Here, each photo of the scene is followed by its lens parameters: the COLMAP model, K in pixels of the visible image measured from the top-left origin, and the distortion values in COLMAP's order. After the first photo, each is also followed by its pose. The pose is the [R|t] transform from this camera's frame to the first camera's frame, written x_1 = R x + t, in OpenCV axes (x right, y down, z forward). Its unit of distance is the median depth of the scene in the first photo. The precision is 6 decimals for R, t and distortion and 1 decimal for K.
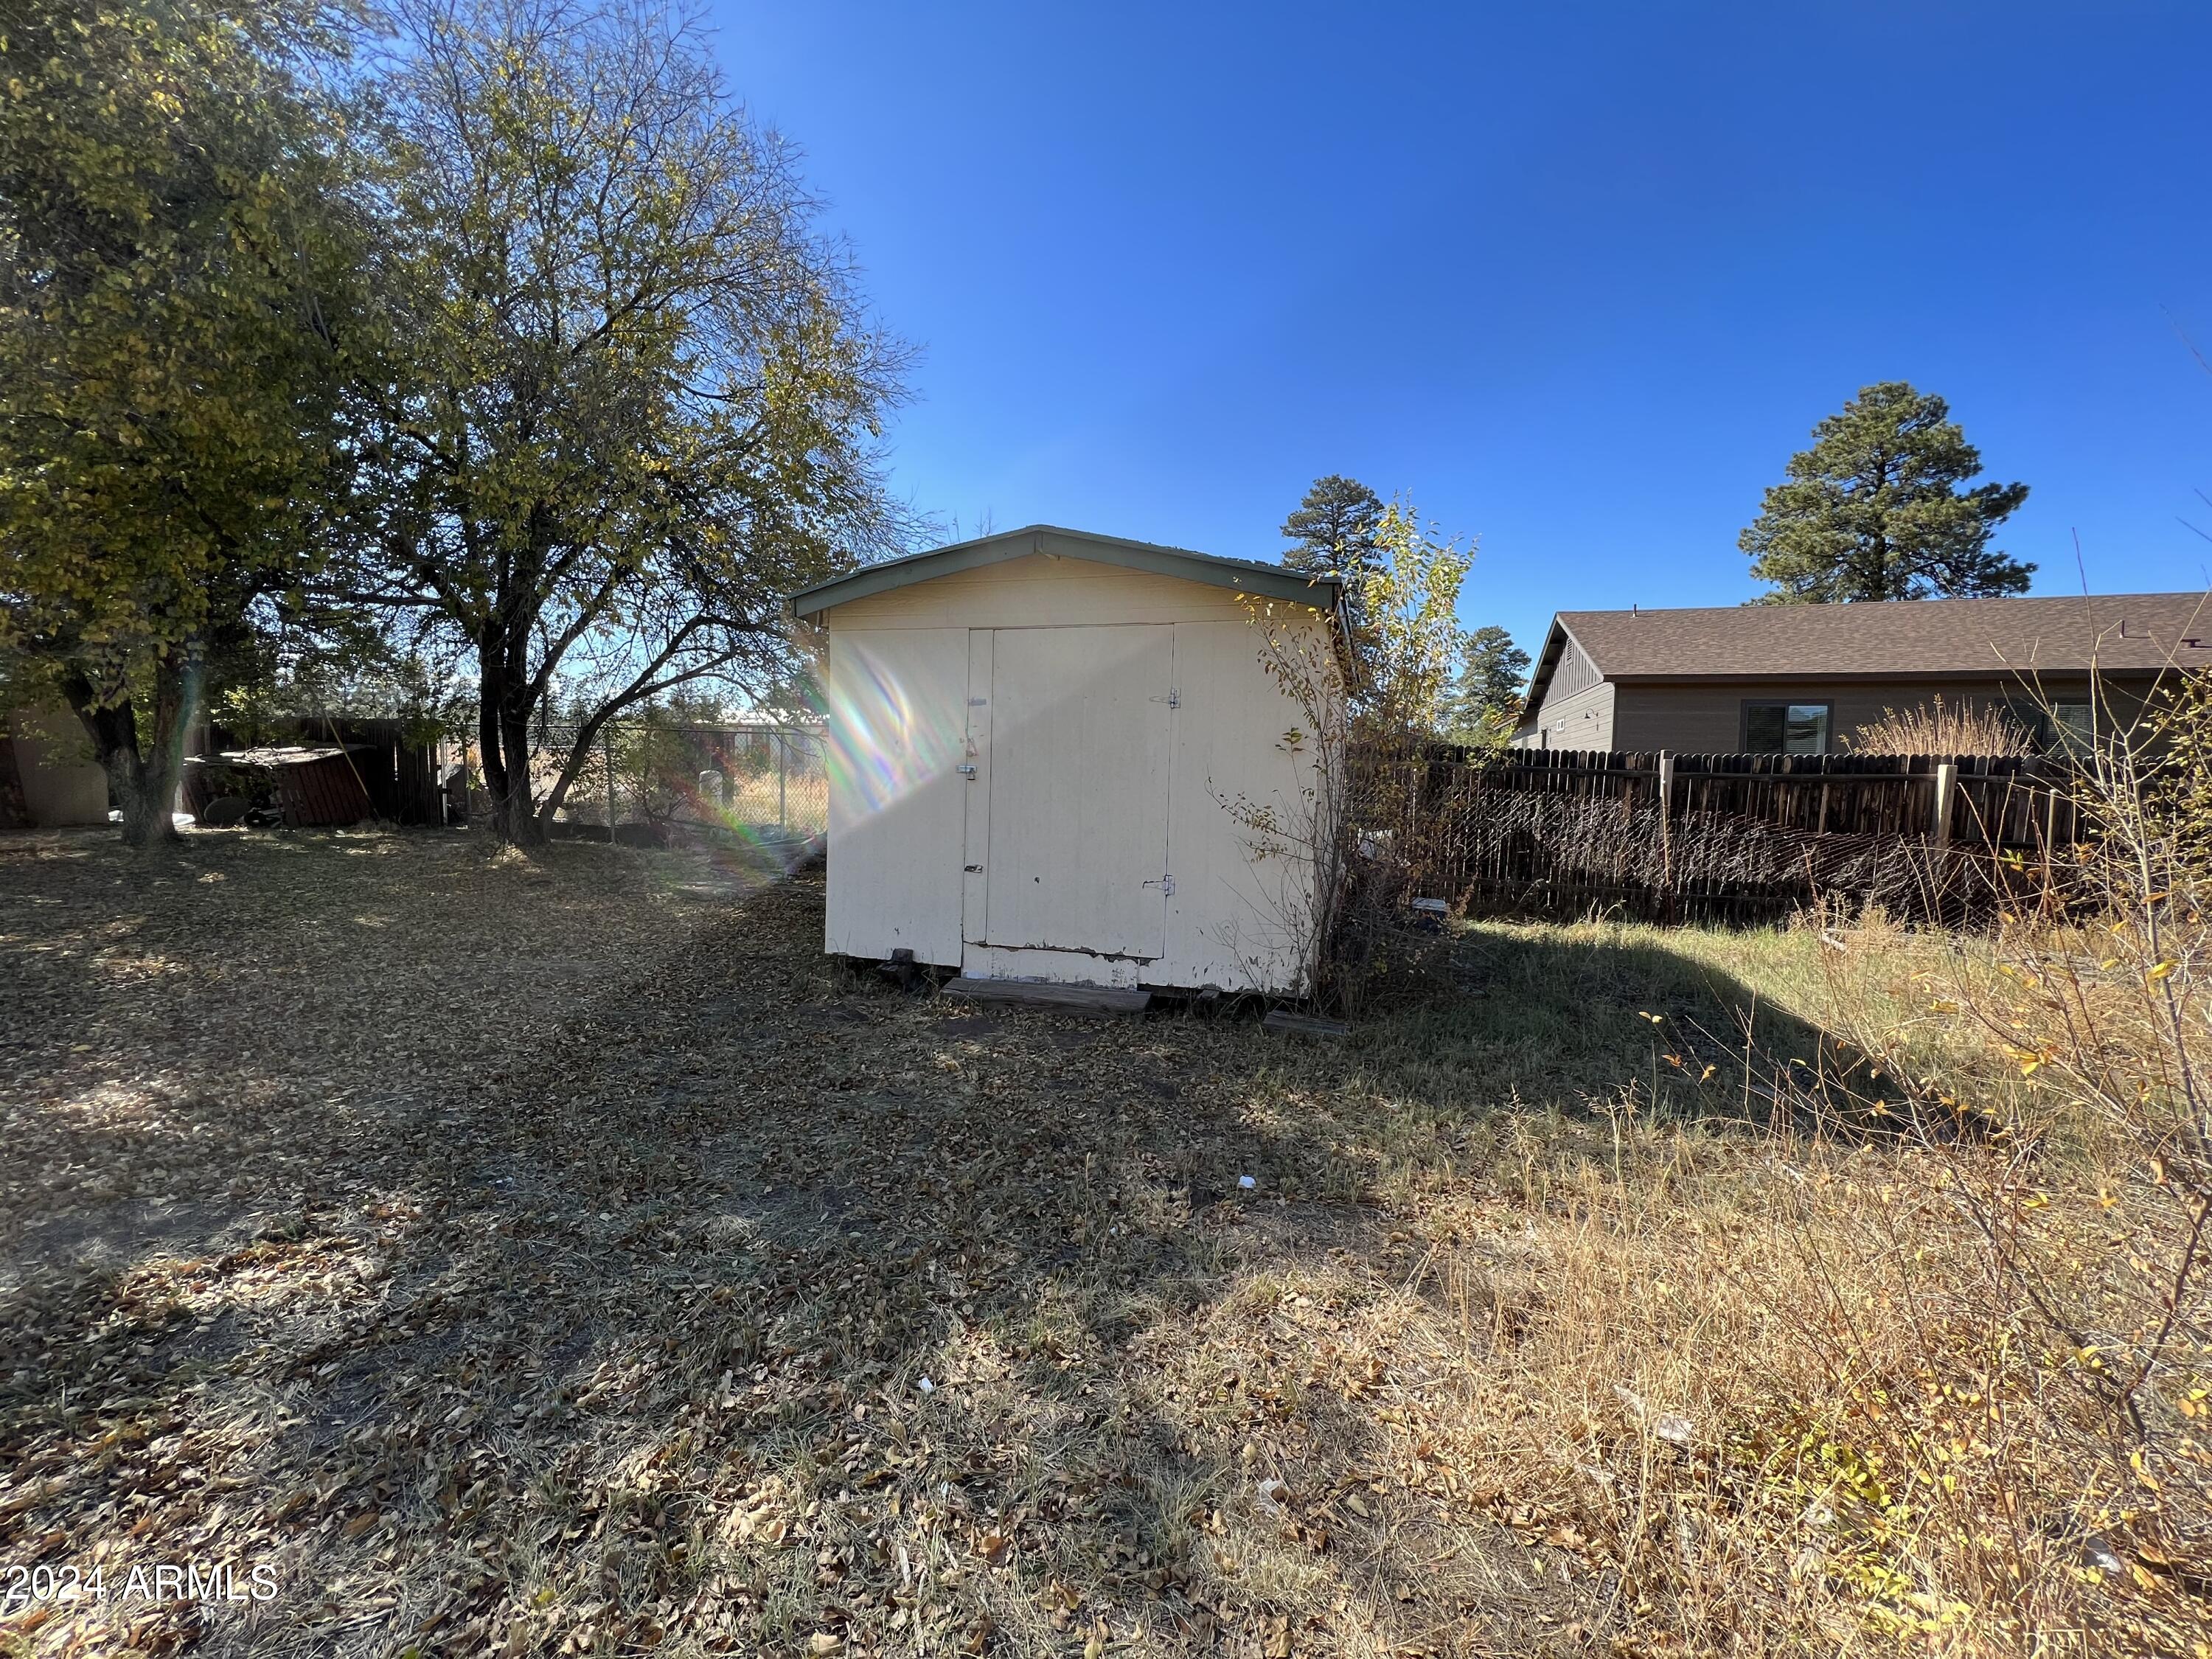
lens RADIAL K [[892.8, 0, 1113.0], [0, 892.8, 826.3], [0, 0, 1]] dist [0.002133, 0.000105]
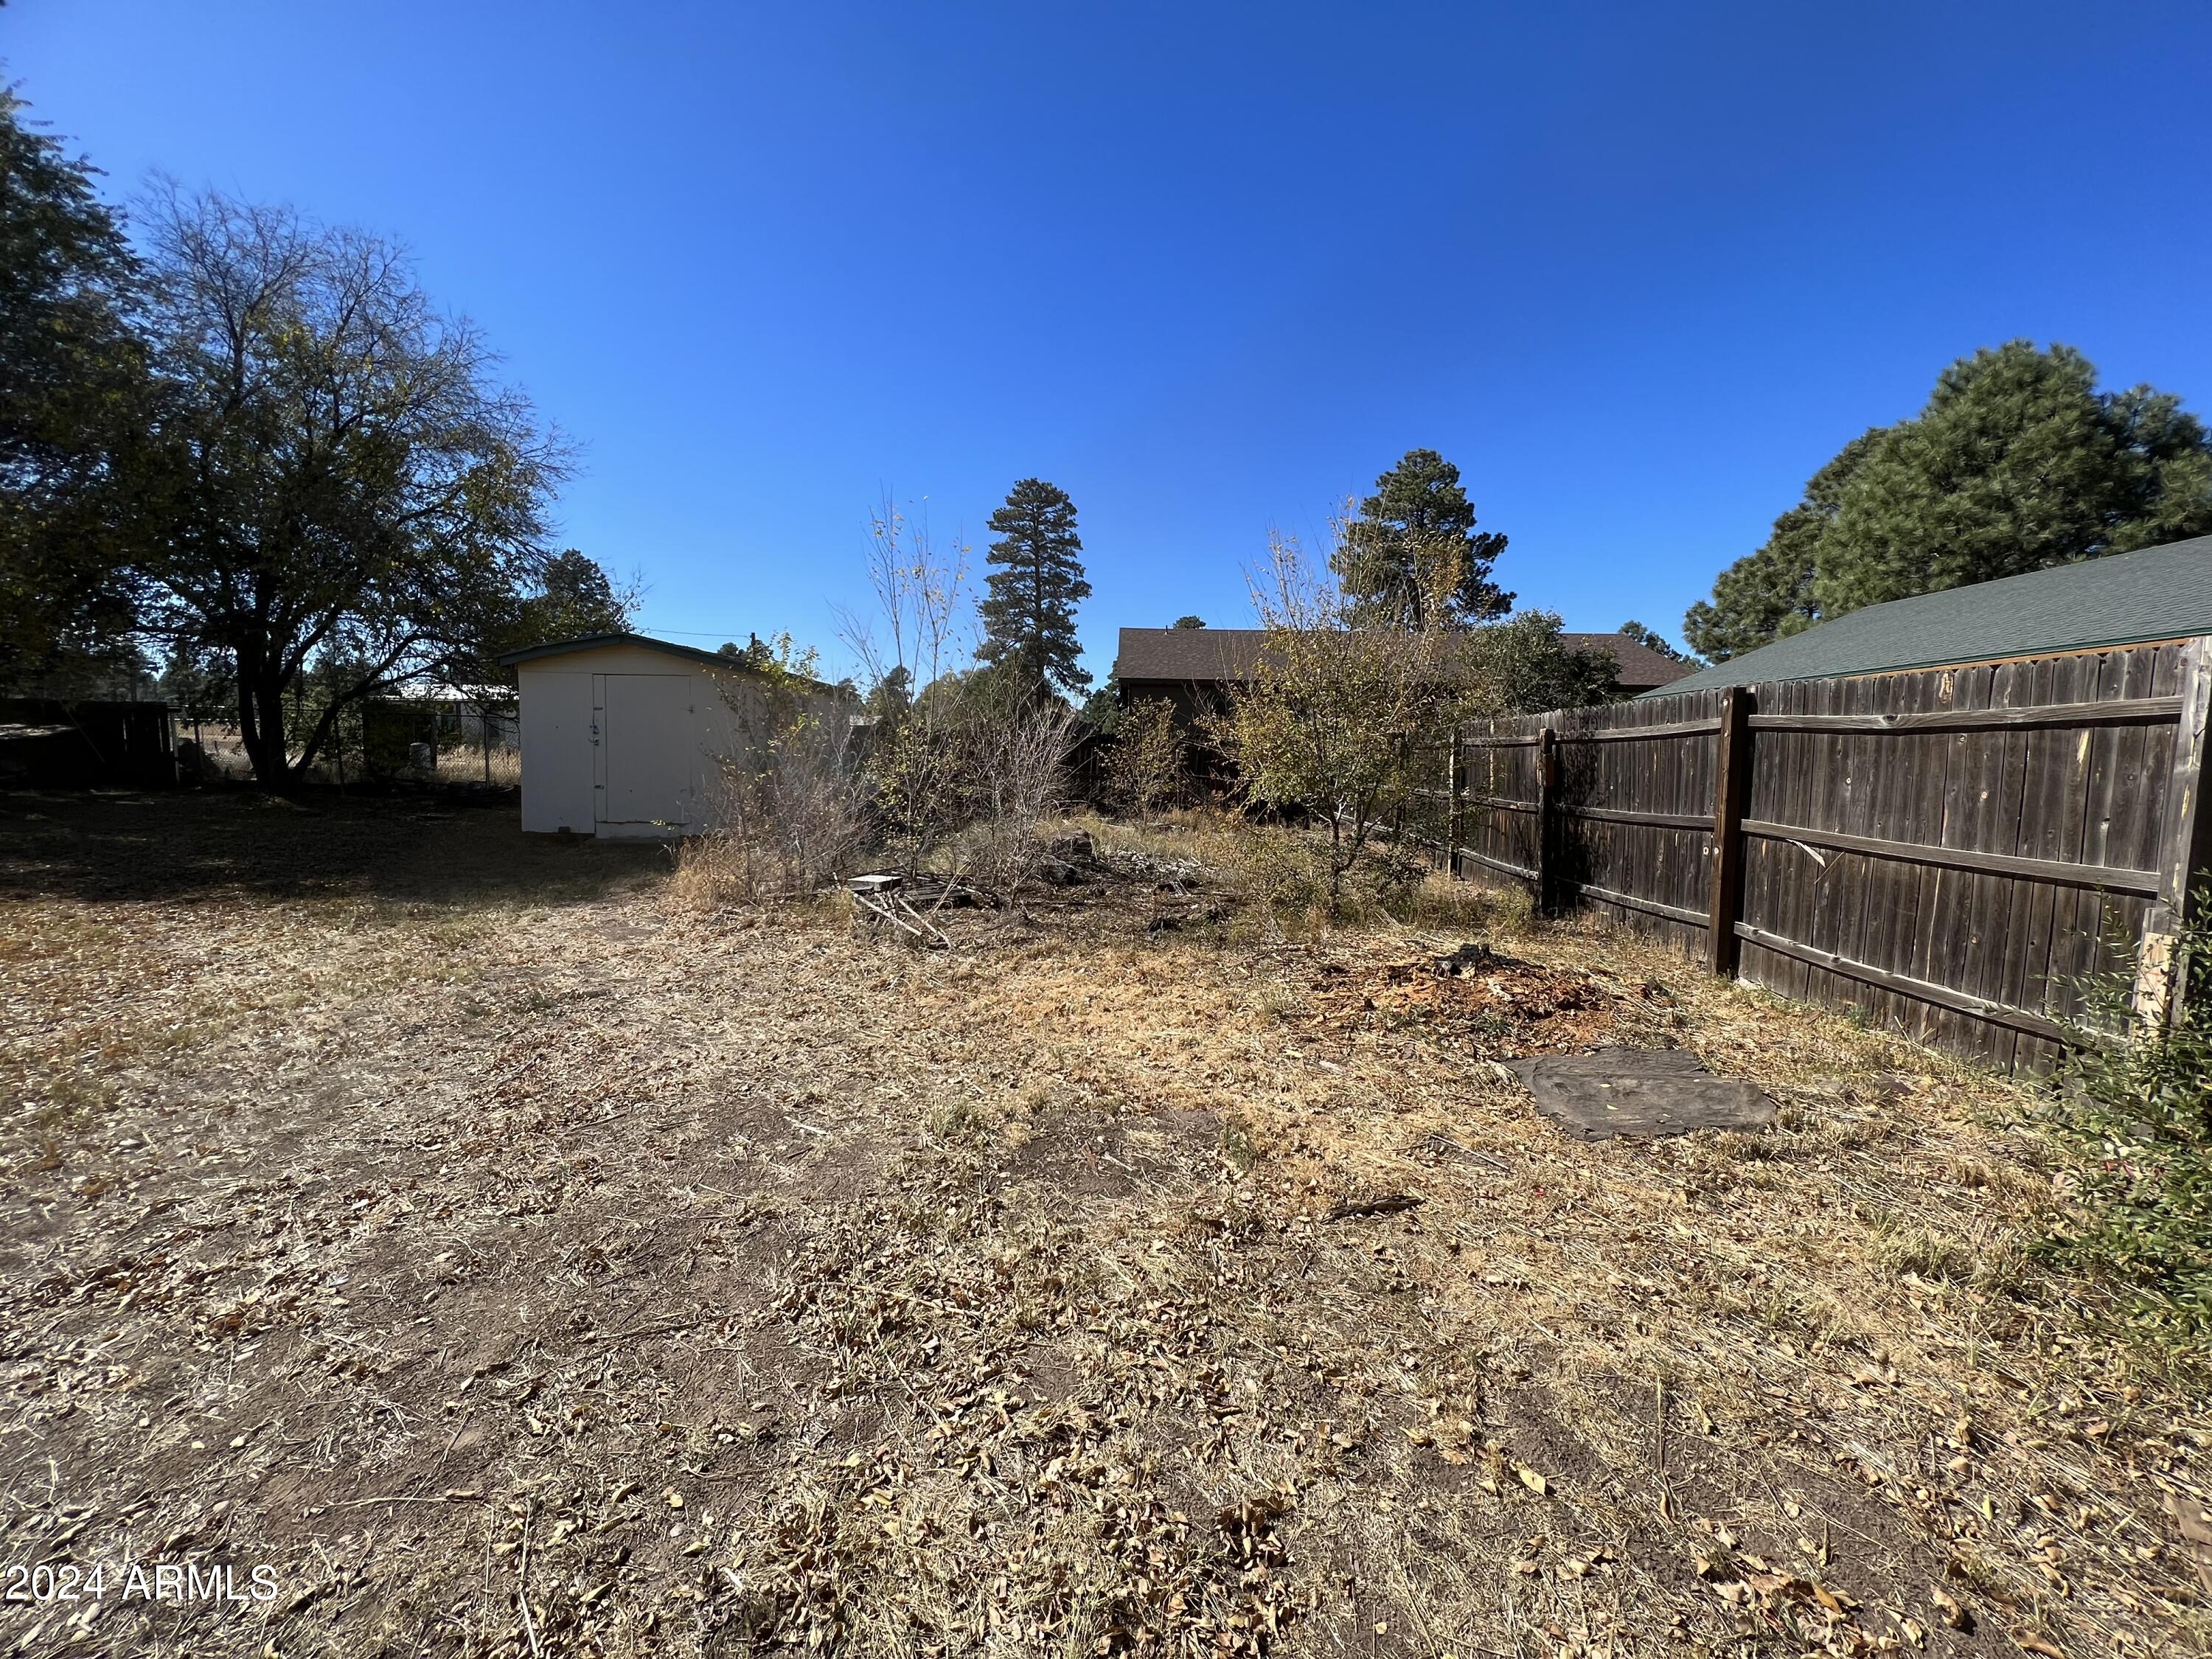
lens RADIAL K [[892.8, 0, 1109.5], [0, 892.8, 842.2], [0, 0, 1]] dist [0.002133, 0.000105]
pose [[0.965163, -0.030068, 0.259914, 0.061173], [0.018336, 0.998706, 0.047444, 0.013267], [-0.261005, -0.041025, 0.964465, -0.182846]]
